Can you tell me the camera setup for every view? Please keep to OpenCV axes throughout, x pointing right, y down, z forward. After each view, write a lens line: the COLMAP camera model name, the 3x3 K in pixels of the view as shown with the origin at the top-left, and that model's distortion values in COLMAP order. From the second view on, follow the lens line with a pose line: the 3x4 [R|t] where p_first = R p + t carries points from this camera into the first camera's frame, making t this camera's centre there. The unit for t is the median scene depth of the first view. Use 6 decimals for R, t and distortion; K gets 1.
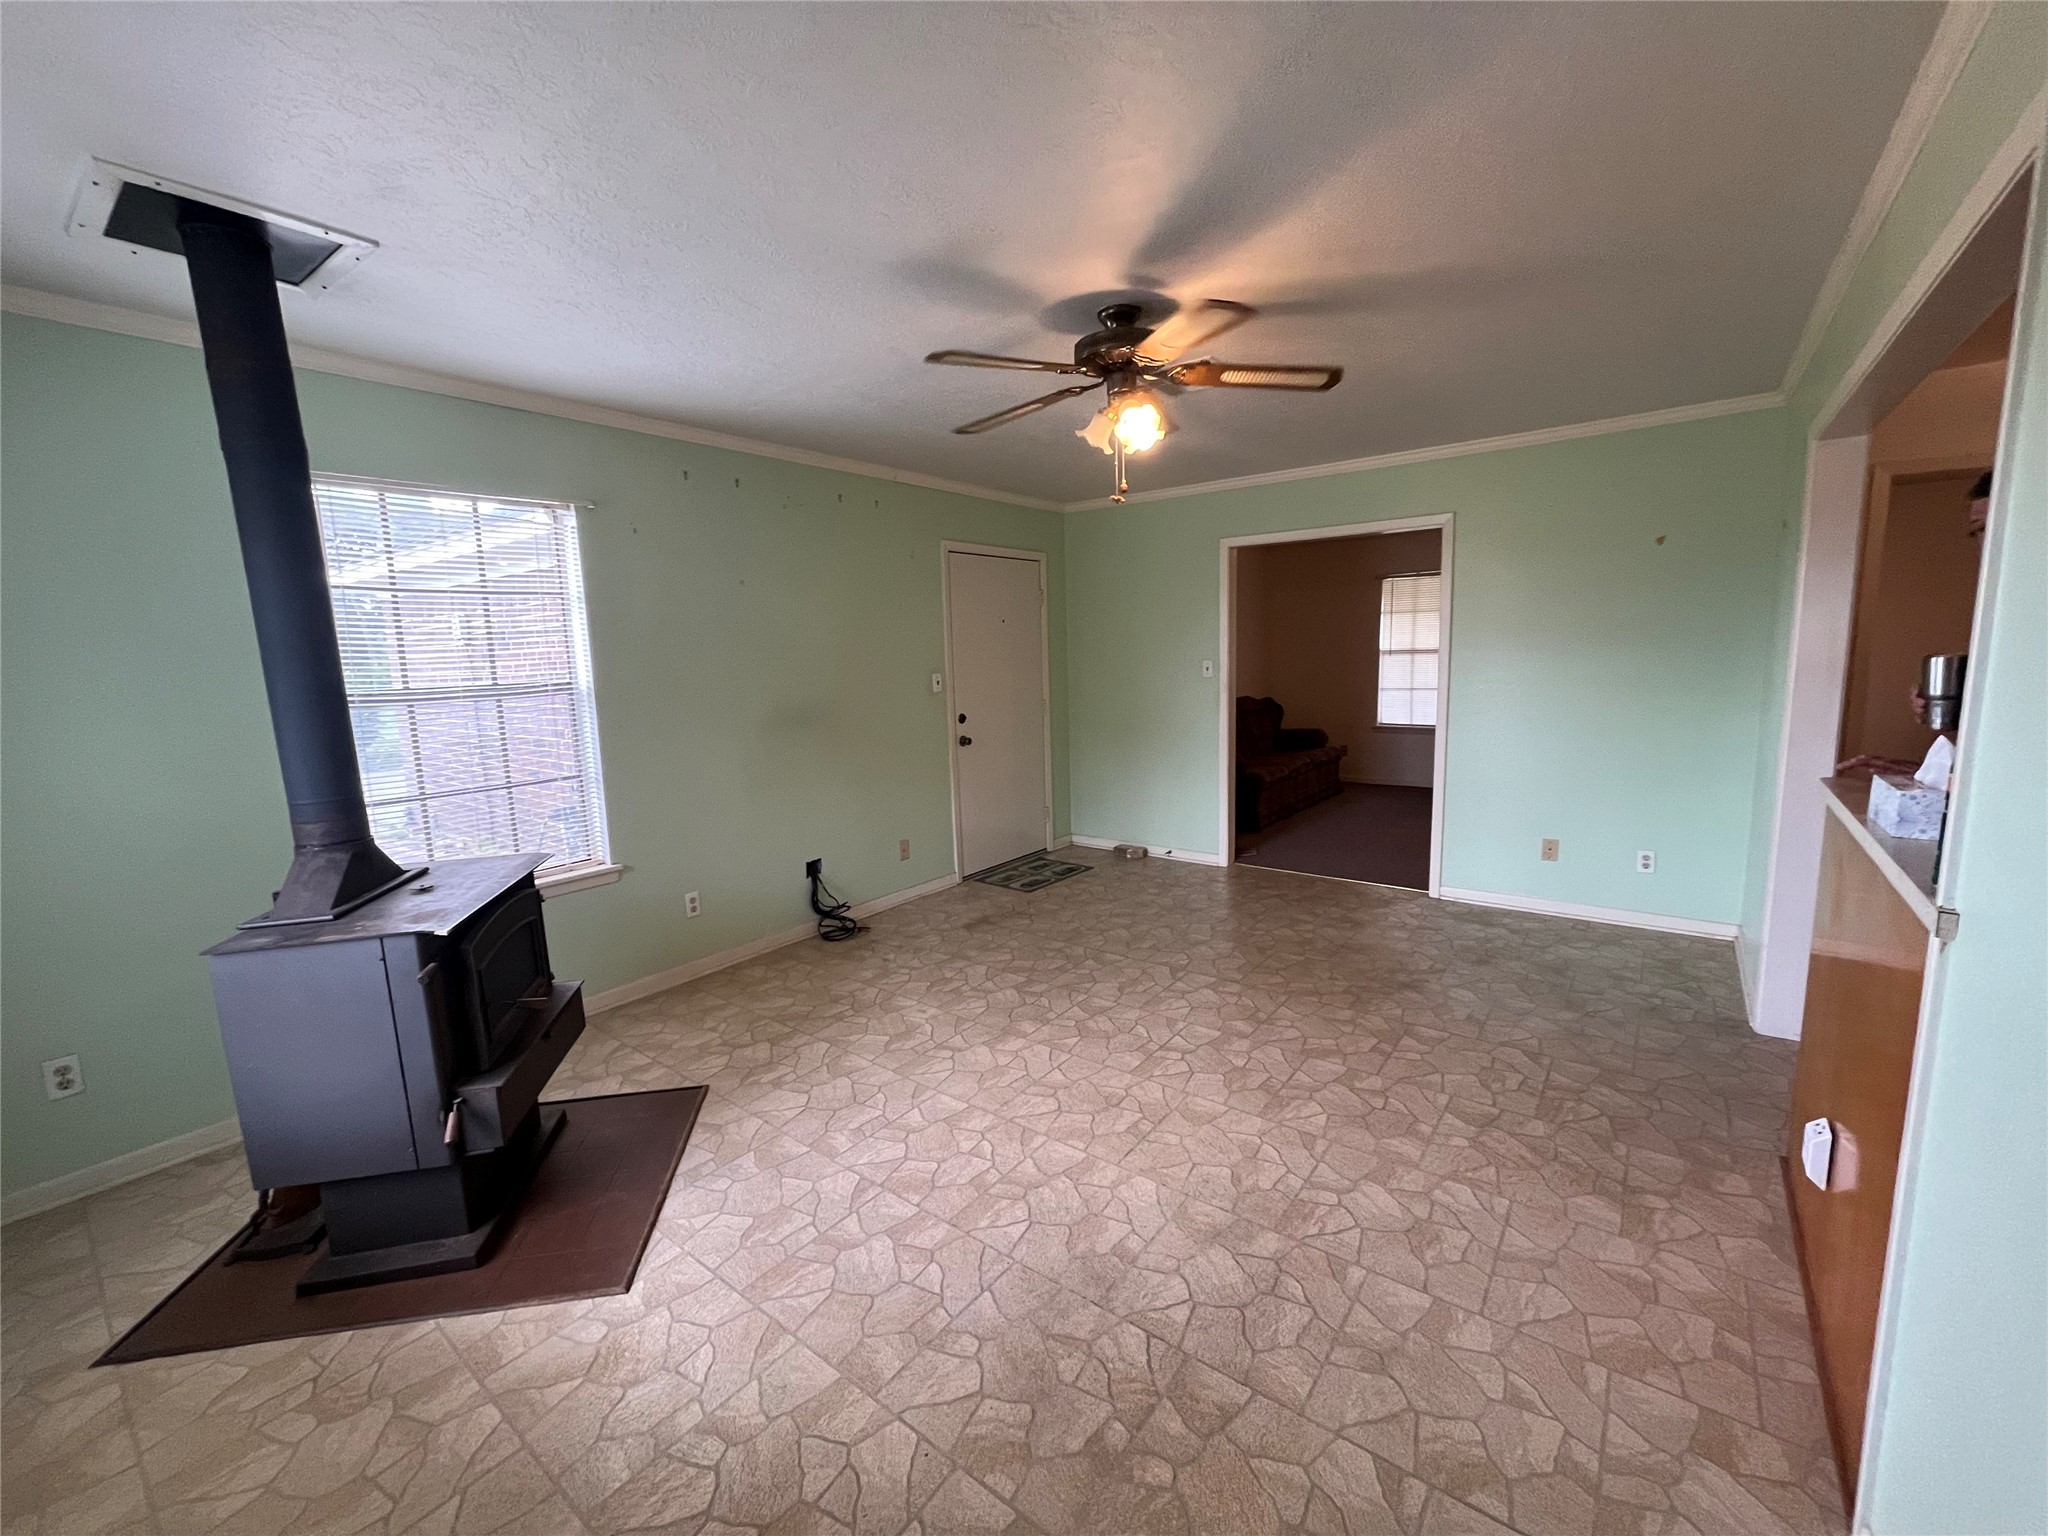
lens RADIAL K [[824.9, 0, 1022.2], [0, 824.9, 764.5], [0, 0, 1]] dist [-0.002012, -0.000341]
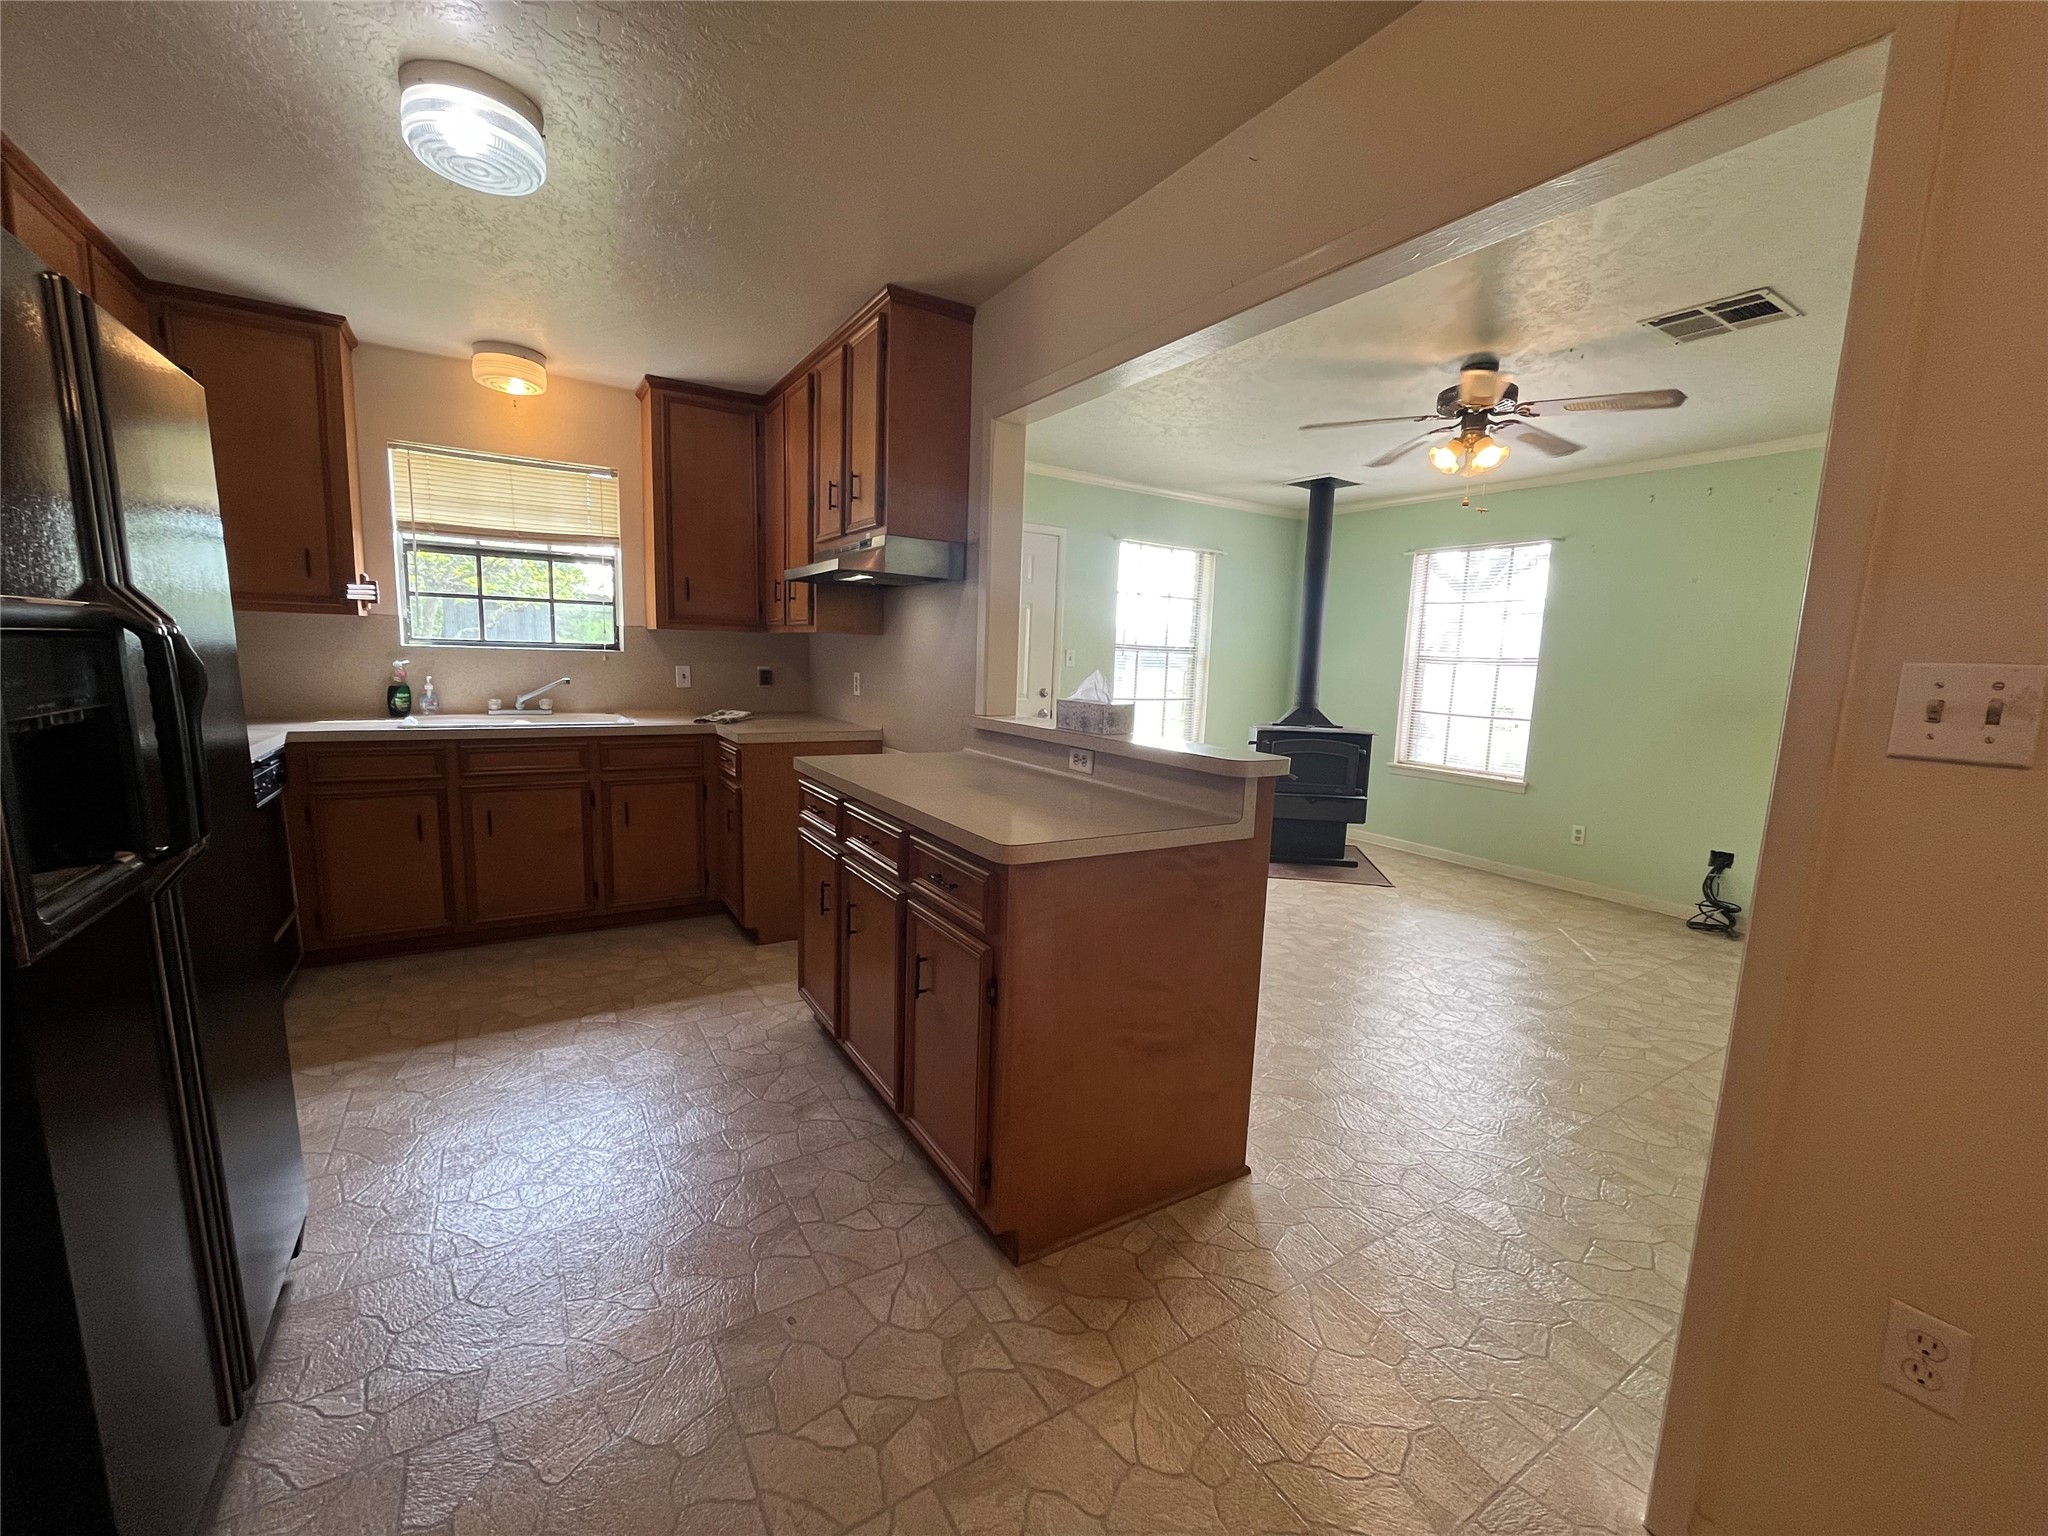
lens RADIAL K [[825.8, 0, 1024.5], [0, 825.8, 765.8], [0, 0, 1]] dist [-0.002848, -0.000271]
pose [[-0.340575, 0.146512, -0.928732, 1.012483], [-0.156318, 0.965213, 0.209590, -0.065780], [0.927132, 0.216559, -0.305825, 0.531683]]
